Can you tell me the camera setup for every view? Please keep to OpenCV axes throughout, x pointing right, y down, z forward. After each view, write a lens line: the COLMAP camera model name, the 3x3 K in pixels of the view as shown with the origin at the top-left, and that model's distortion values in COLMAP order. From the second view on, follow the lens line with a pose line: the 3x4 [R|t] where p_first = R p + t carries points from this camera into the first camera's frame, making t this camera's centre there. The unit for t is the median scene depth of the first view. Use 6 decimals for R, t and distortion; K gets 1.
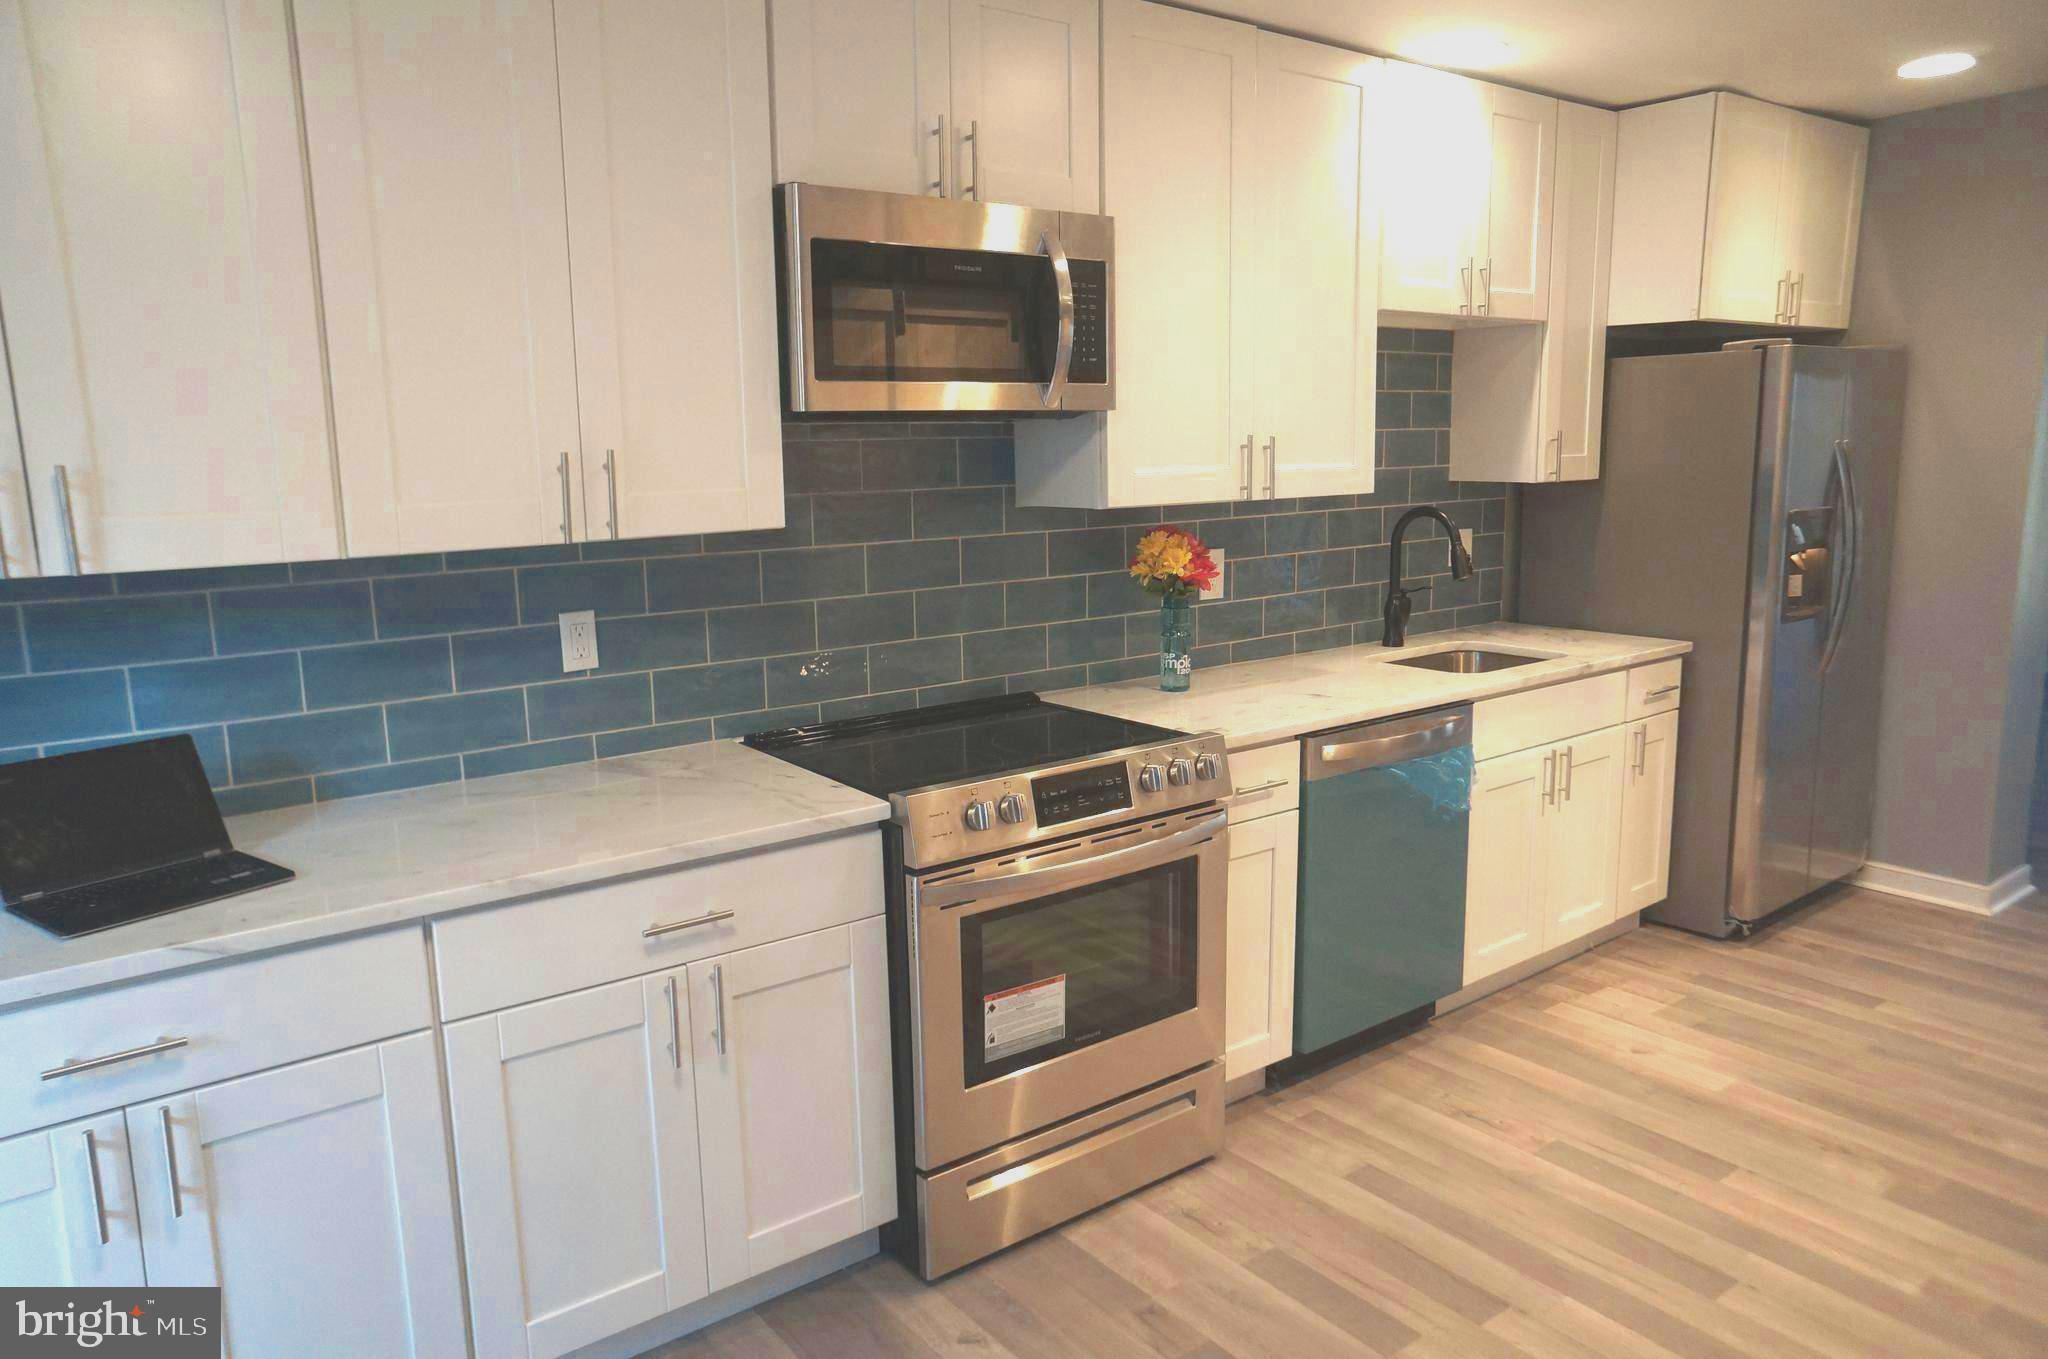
lens RADIAL K [[1388.5, 0, 1028.6], [0, 1388.5, 668.1], [0, 0, 1]] dist [-0.063537, 0.086147]
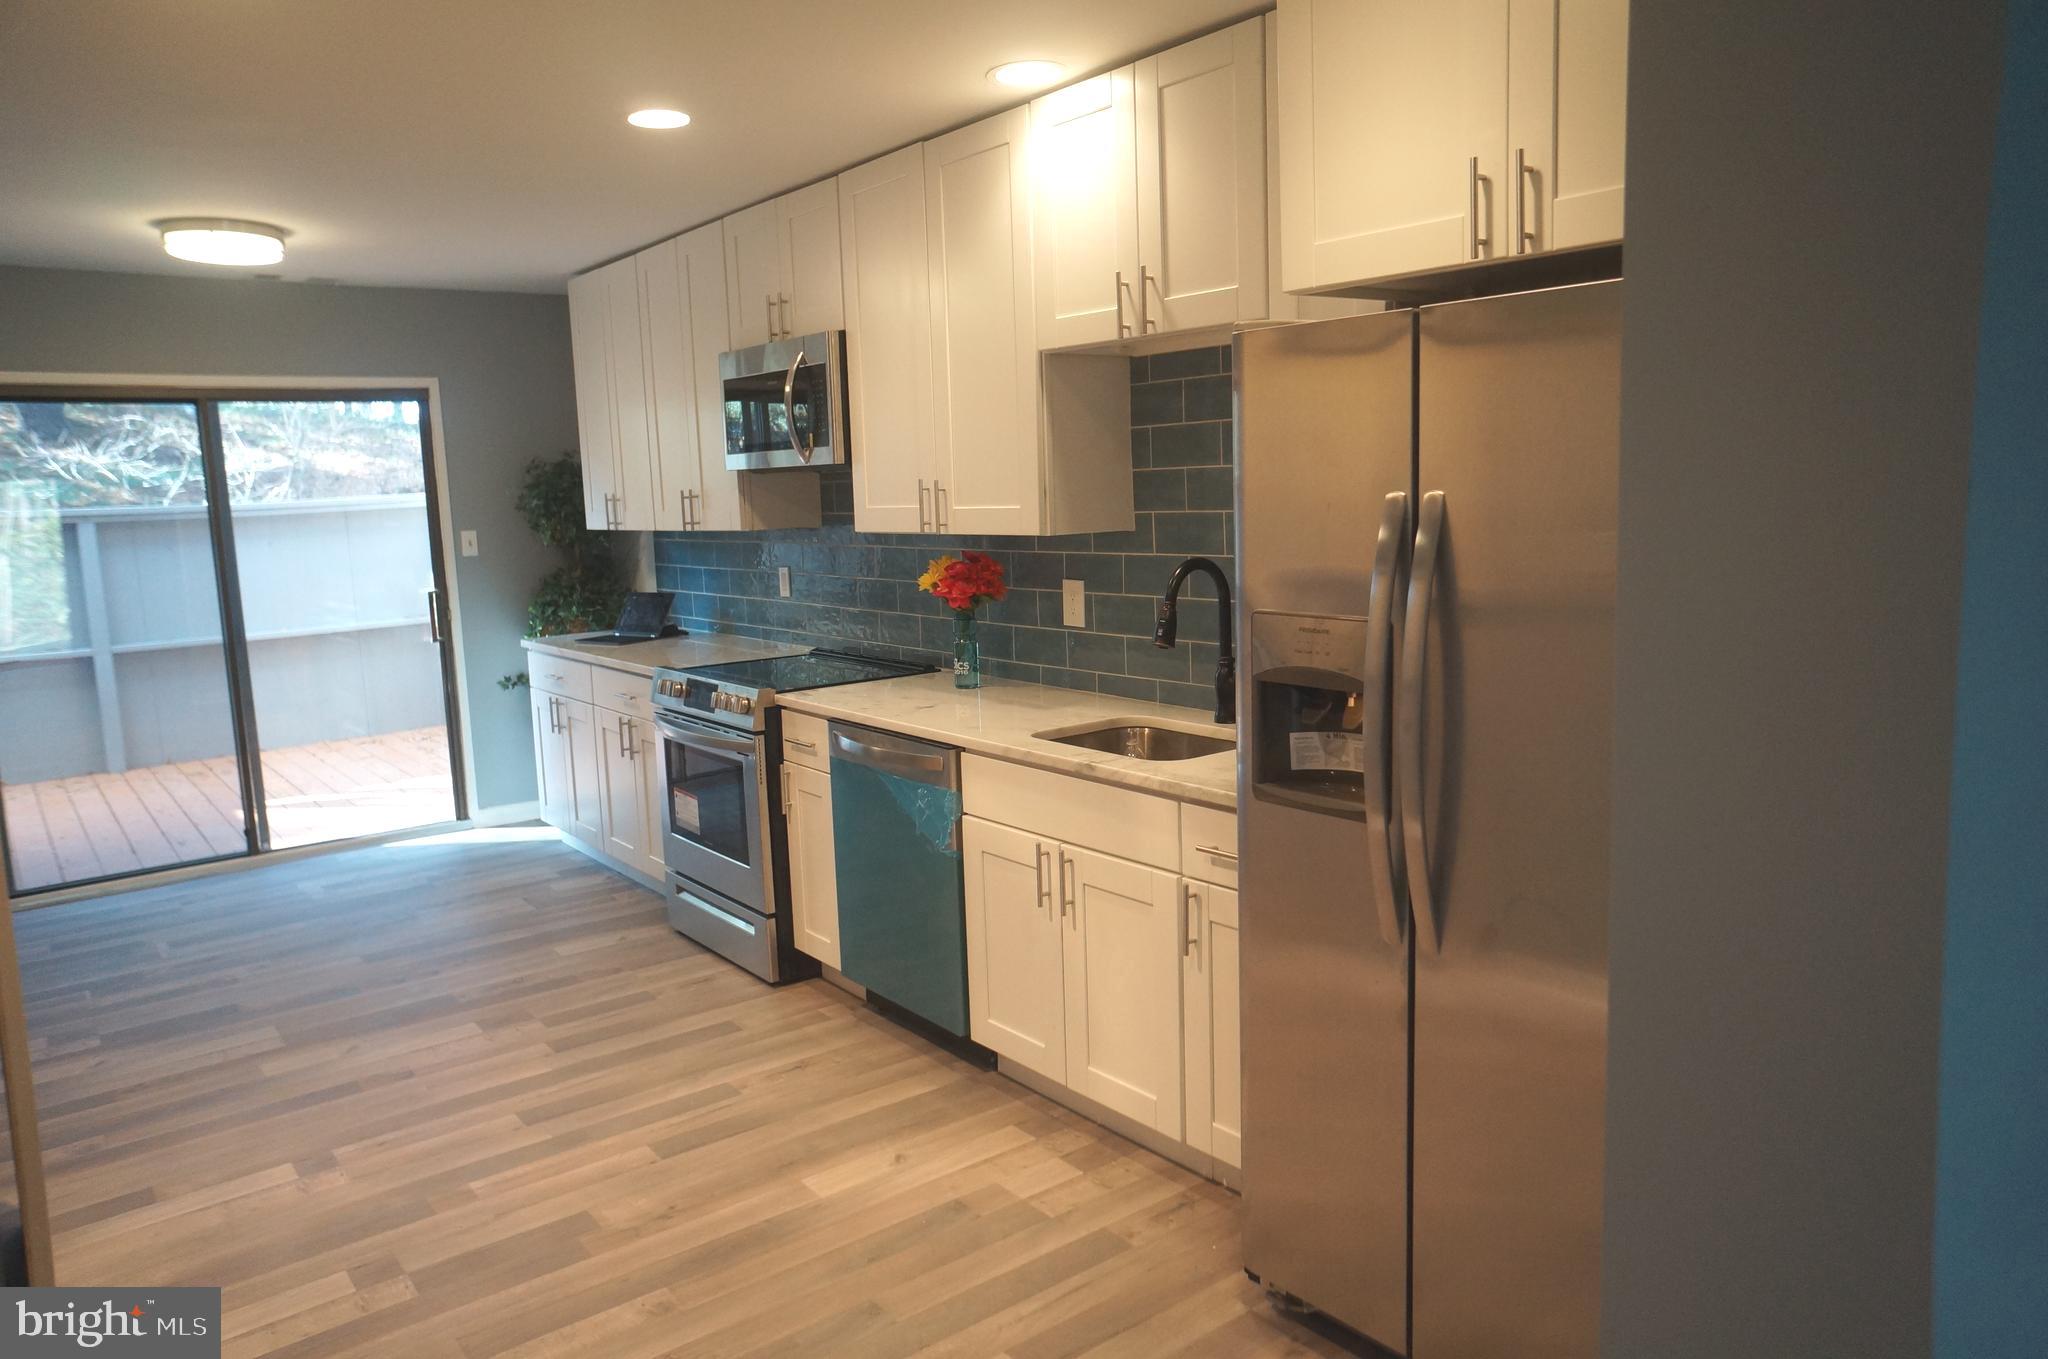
lens RADIAL K [[1388.5, 0, 1014.2], [0, 1388.5, 678.9], [0, 0, 1]] dist [-0.063537, 0.086147]
pose [[0.007232, 0.161520, -0.986843, 1.375090], [-0.129050, 0.978767, 0.159252, -0.201261], [0.991612, 0.126200, 0.027923, 1.066752]]
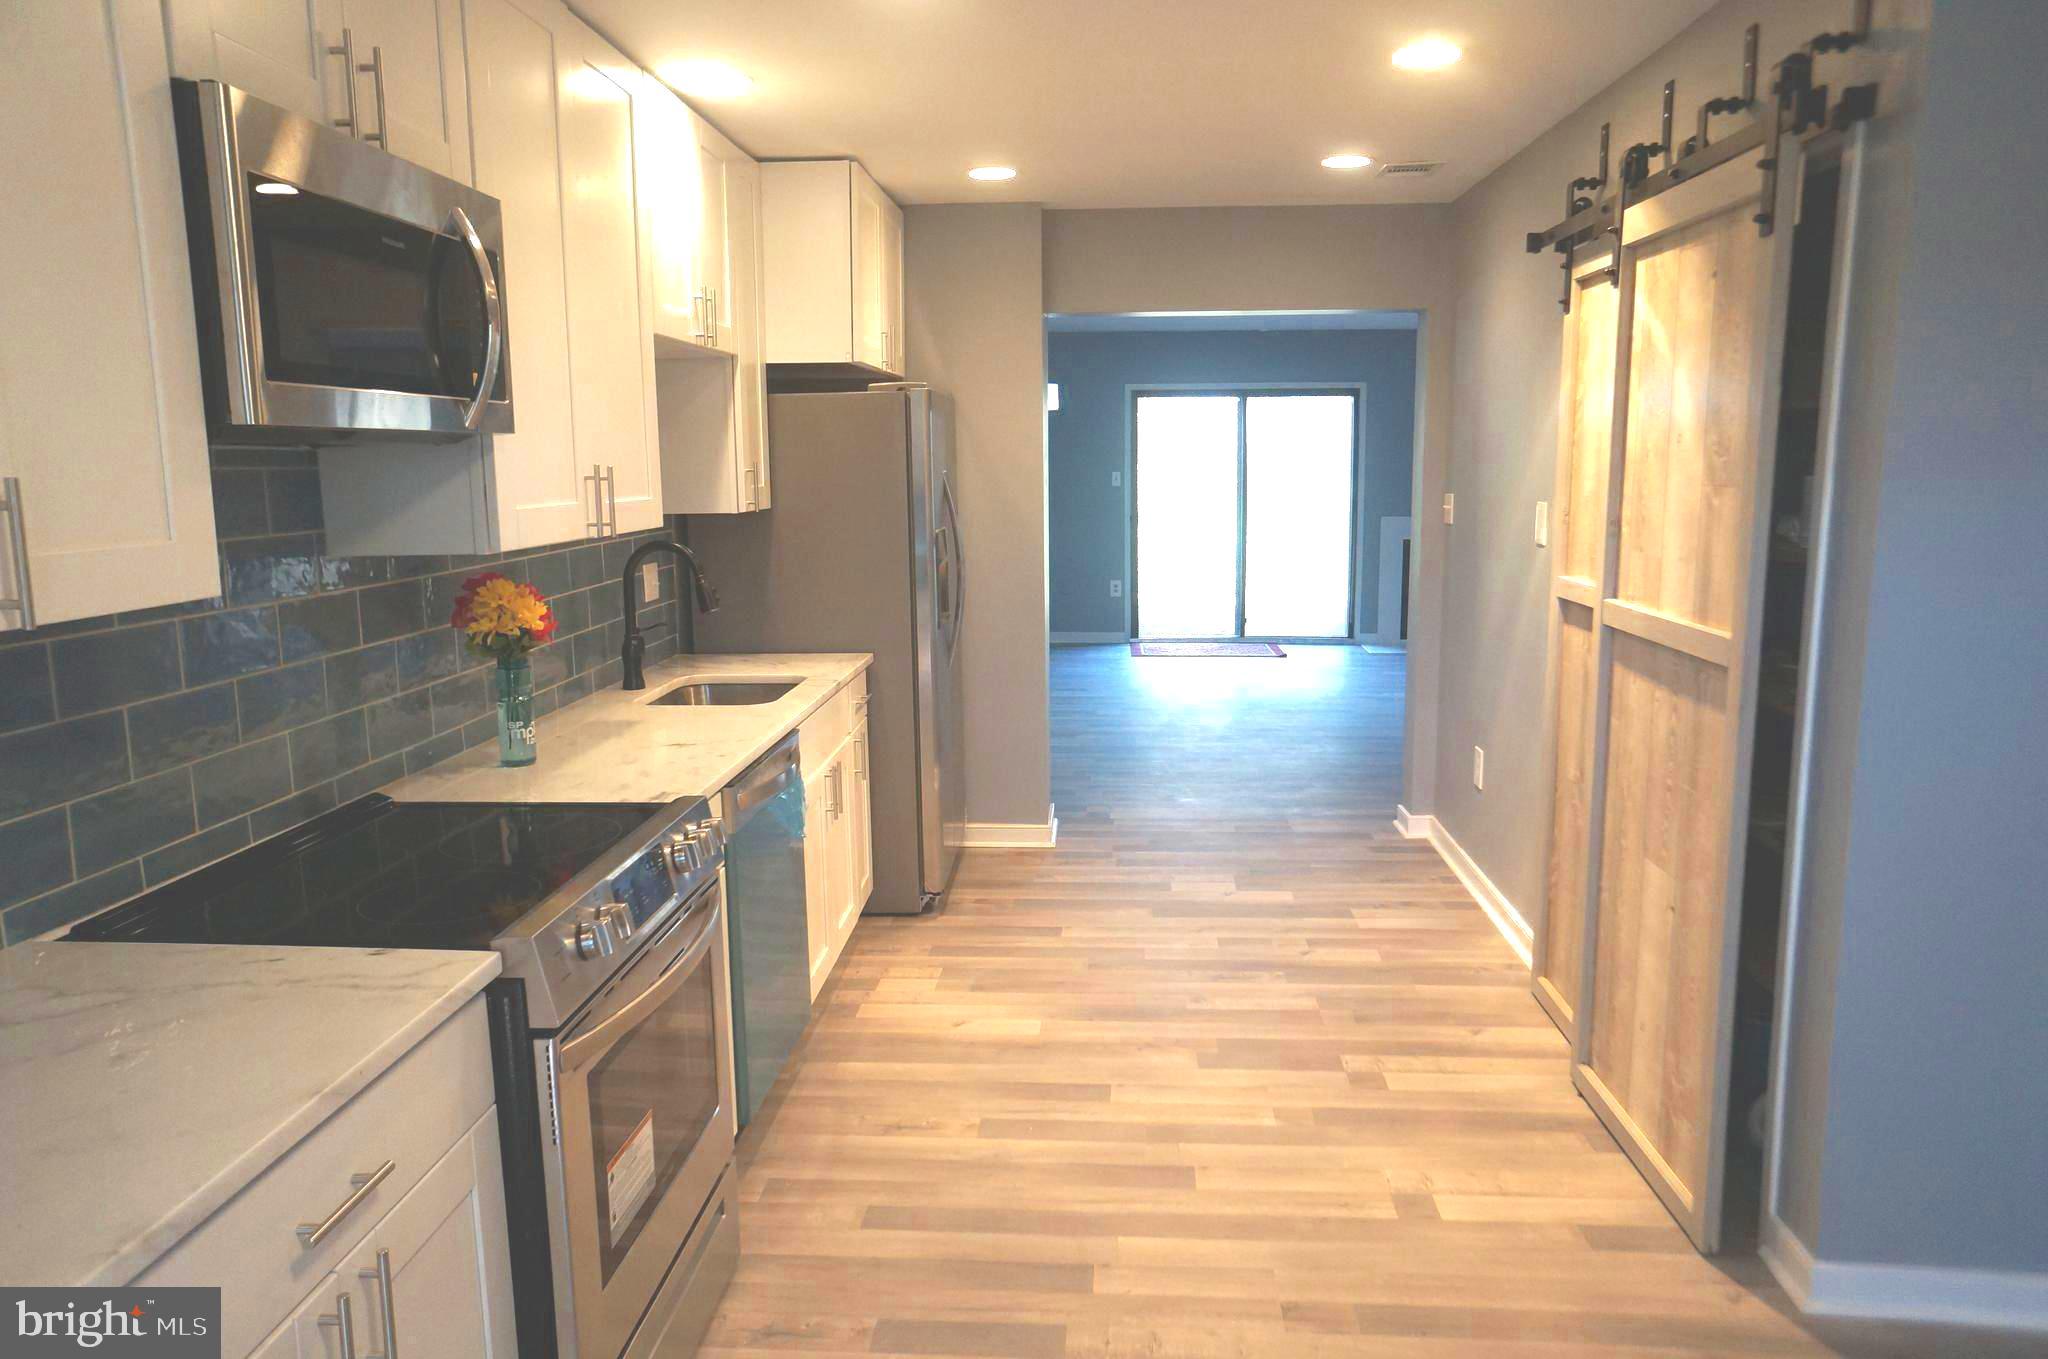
lens RADIAL K [[1388.5, 0, 1025.2], [0, 1388.5, 665.1], [0, 0, 1]] dist [-0.063537, 0.086147]
pose [[0.659350, -0.102498, 0.744817, -0.332874], [0.124436, 0.991878, 0.026340, -0.029654], [-0.741467, 0.075314, 0.666749, 0.212366]]
